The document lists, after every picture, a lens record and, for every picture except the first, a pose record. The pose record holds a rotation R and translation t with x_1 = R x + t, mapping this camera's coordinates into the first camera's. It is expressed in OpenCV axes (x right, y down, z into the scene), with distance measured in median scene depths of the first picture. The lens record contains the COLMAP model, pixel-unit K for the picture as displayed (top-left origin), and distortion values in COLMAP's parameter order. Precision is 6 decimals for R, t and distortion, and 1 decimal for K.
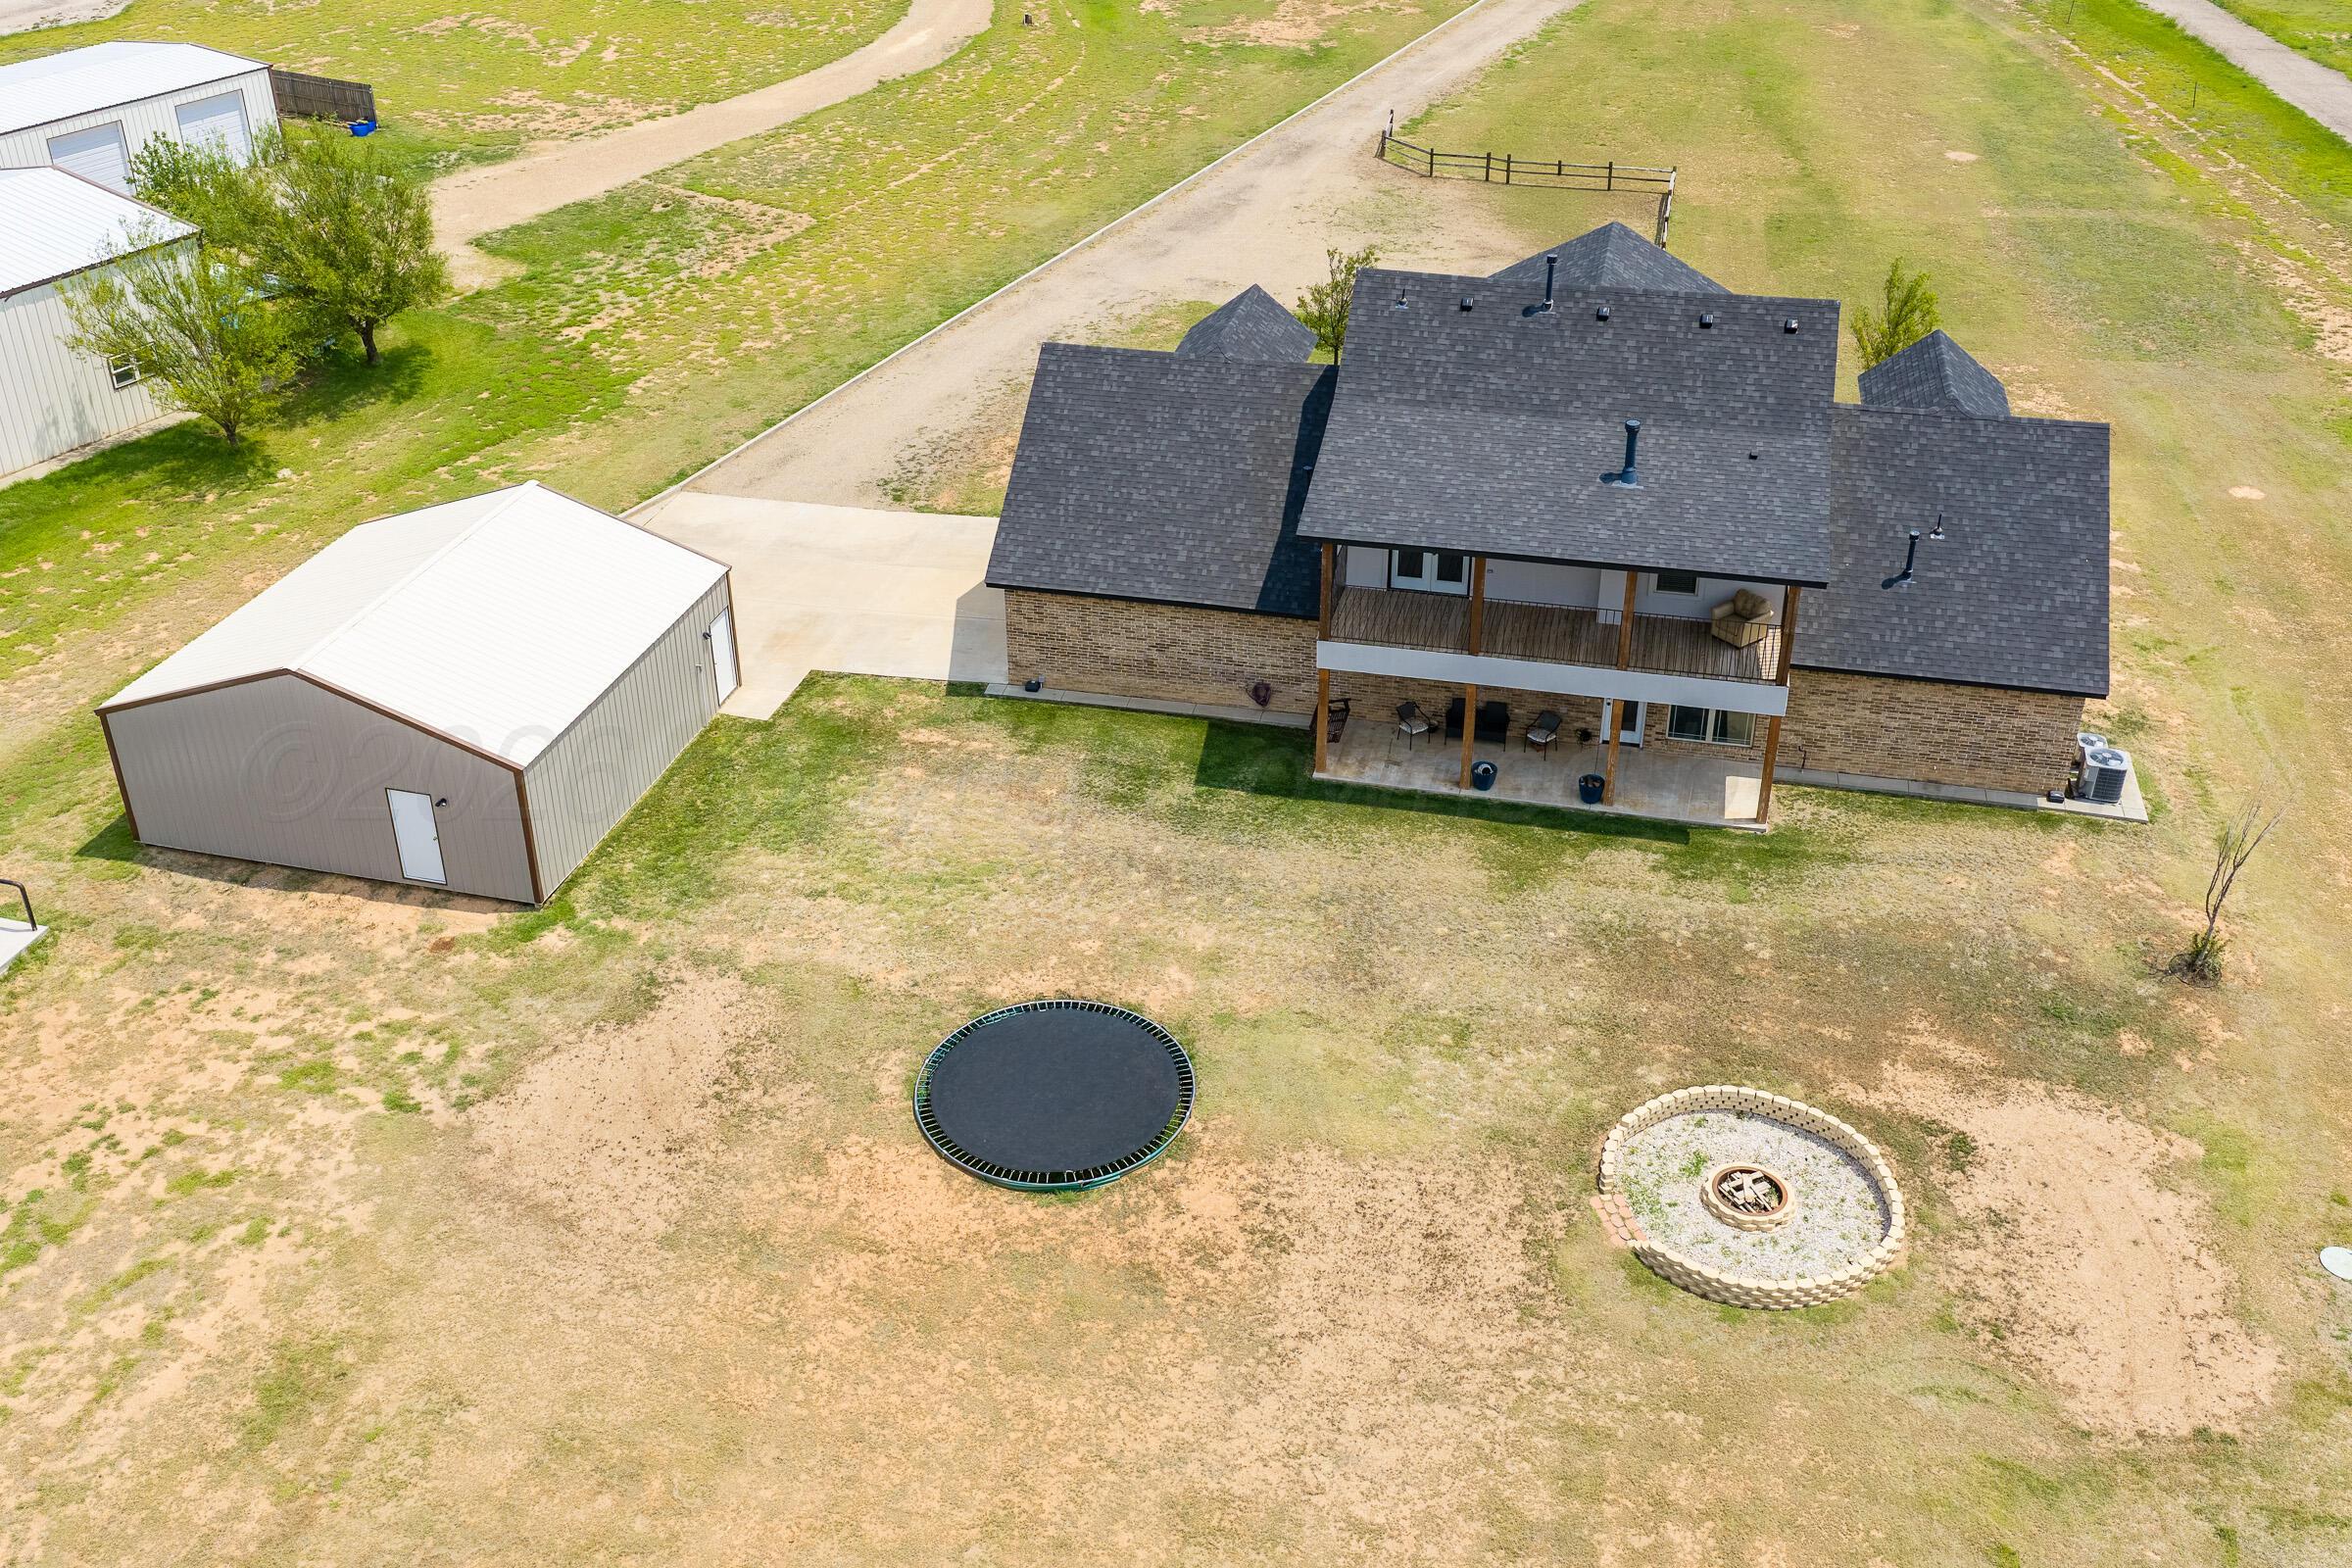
lens RADIAL K [[2097.4, 0, 1176.0], [0, 2097.4, 784.0], [0, 0, 1]] dist [0.014713, 0.001385]
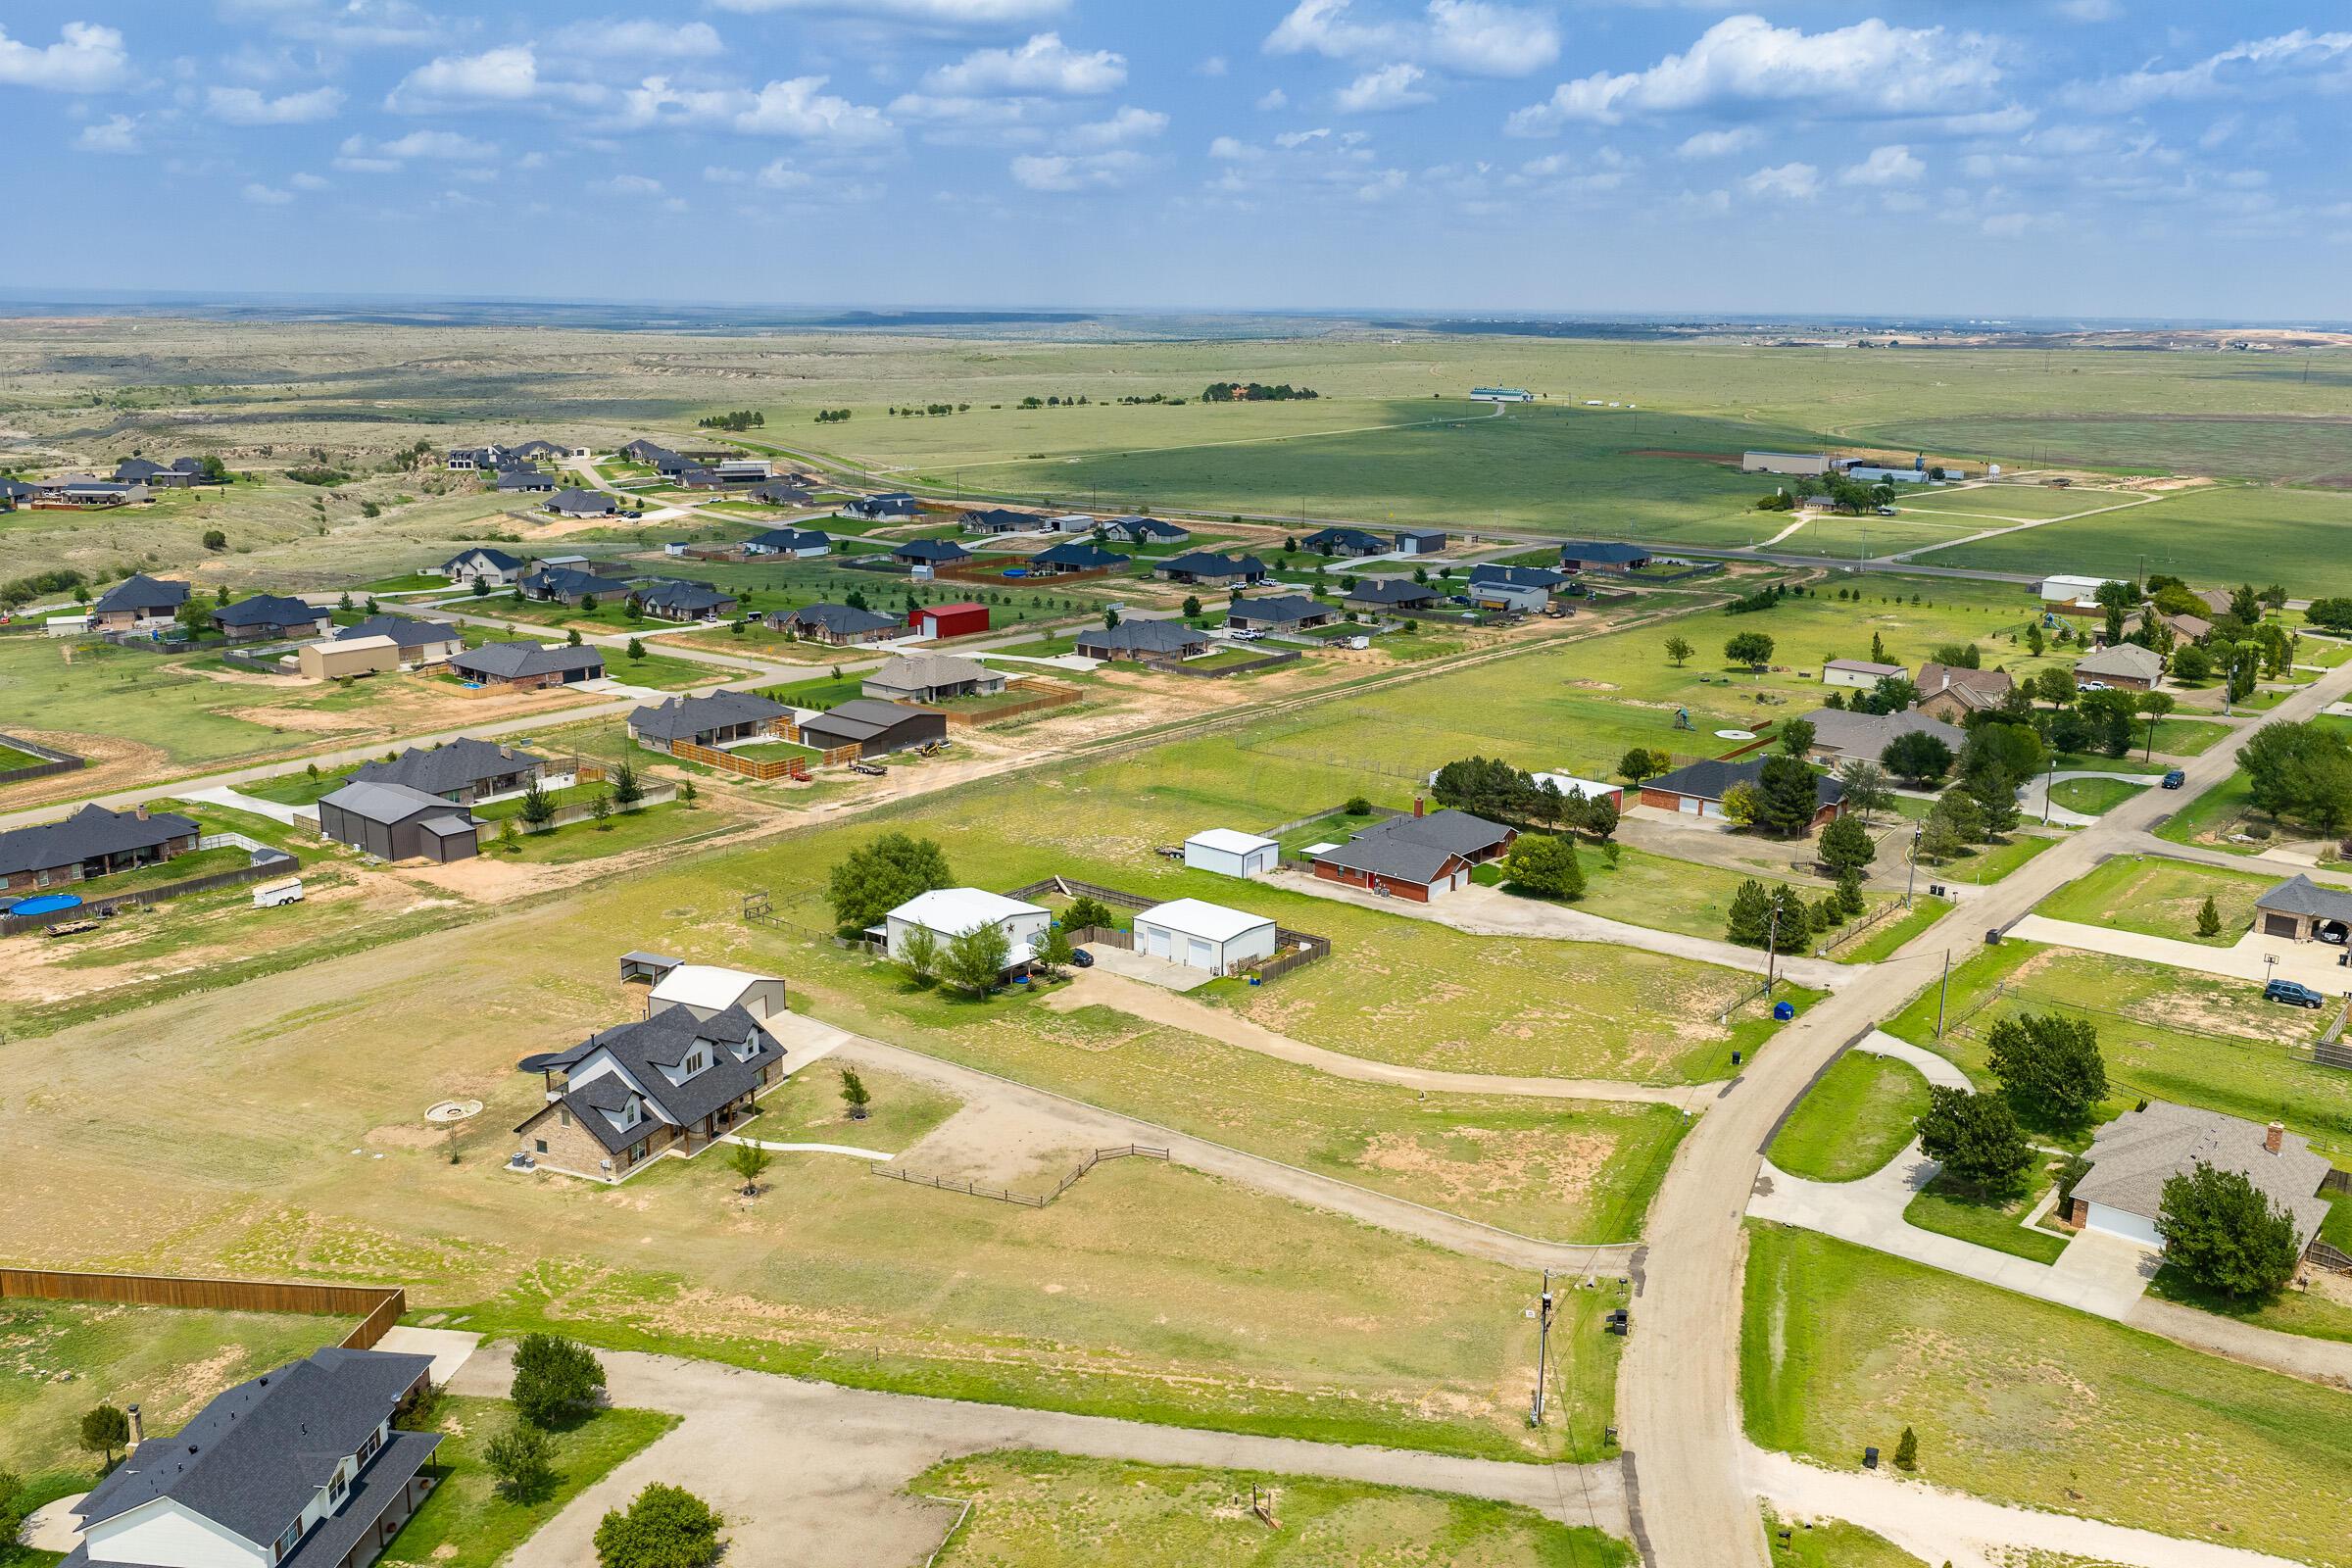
lens RADIAL K [[1962.0, 0, 1183.9], [0, 1962.0, 696.1], [0, 0, 1]] dist [0.013122, -0.019494]
pose [[-0.172186, 0.196602, -0.965246, 3.327924], [-0.527614, 0.809066, 0.258911, -2.133030], [0.831850, 0.553858, -0.035580, 1.560935]]
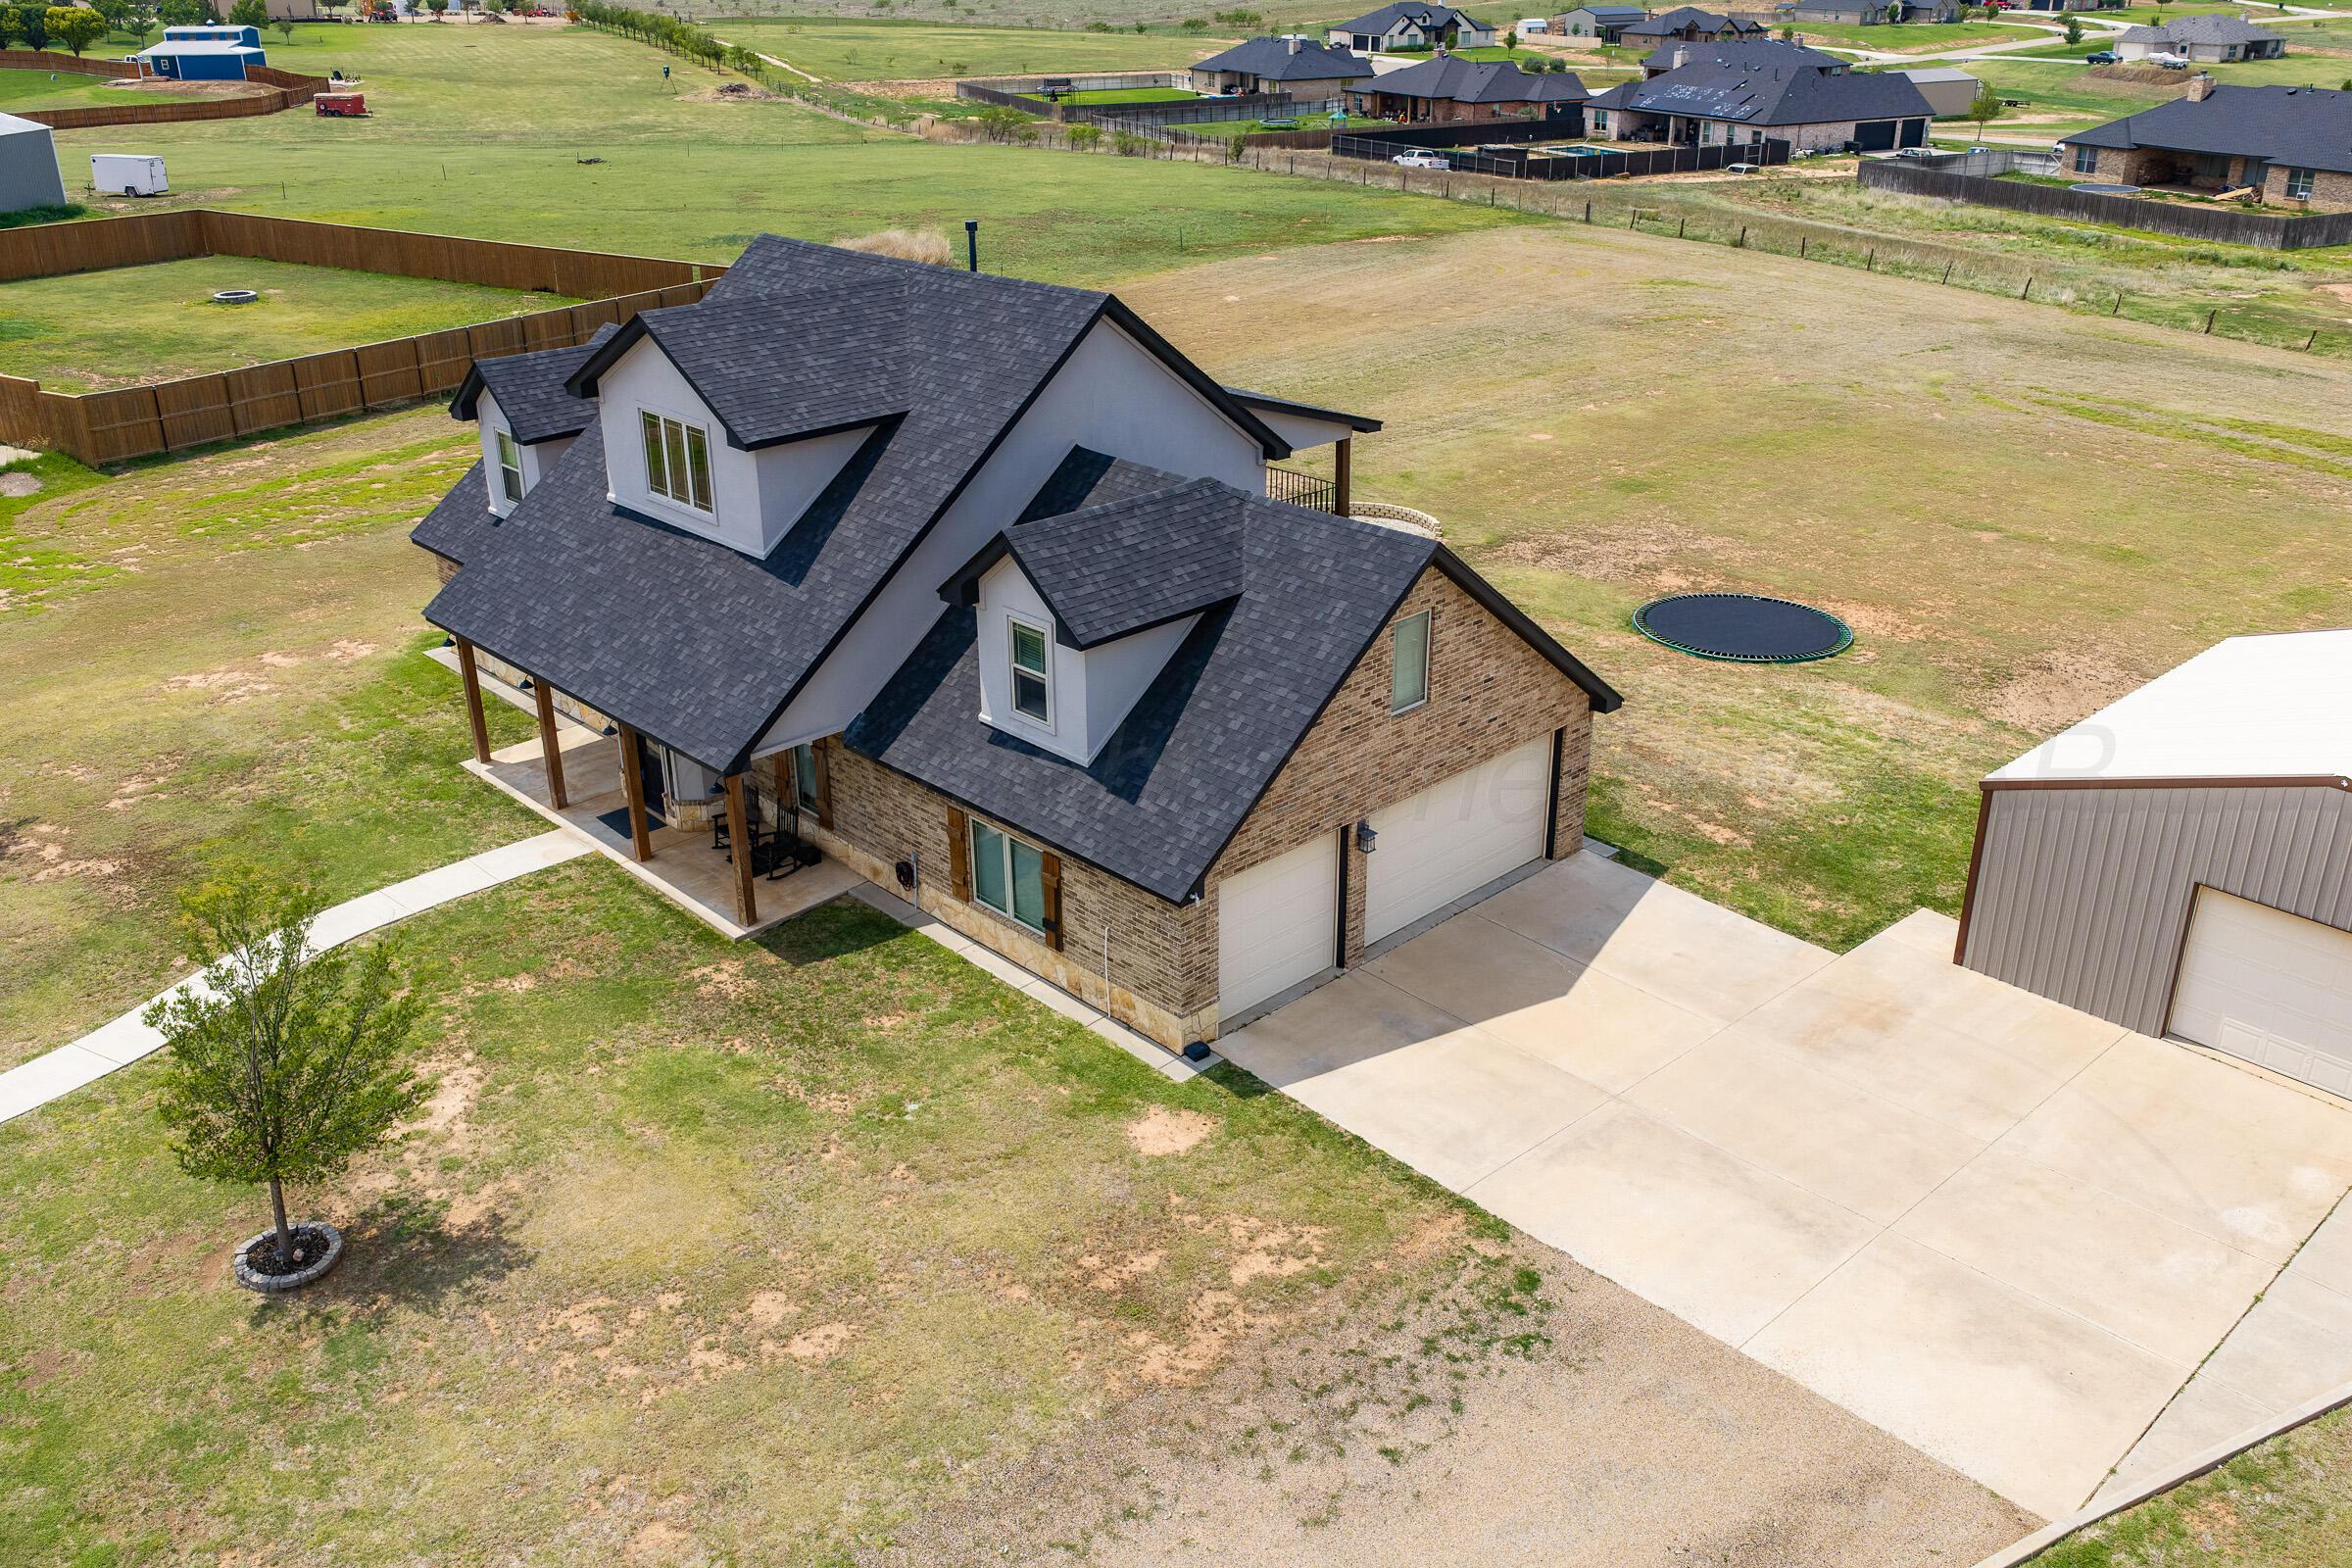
lens RADIAL K [[1946.2, 0, 1176.0], [0, 1946.2, 784.0], [0, 0, 1]] dist [0.018009, -0.029882]
pose [[-0.838777, -0.214741, 0.500339, -0.308016], [0.290672, 0.600424, 0.744984, -0.636504], [-0.460394, 0.770310, -0.441202, 1.390133]]
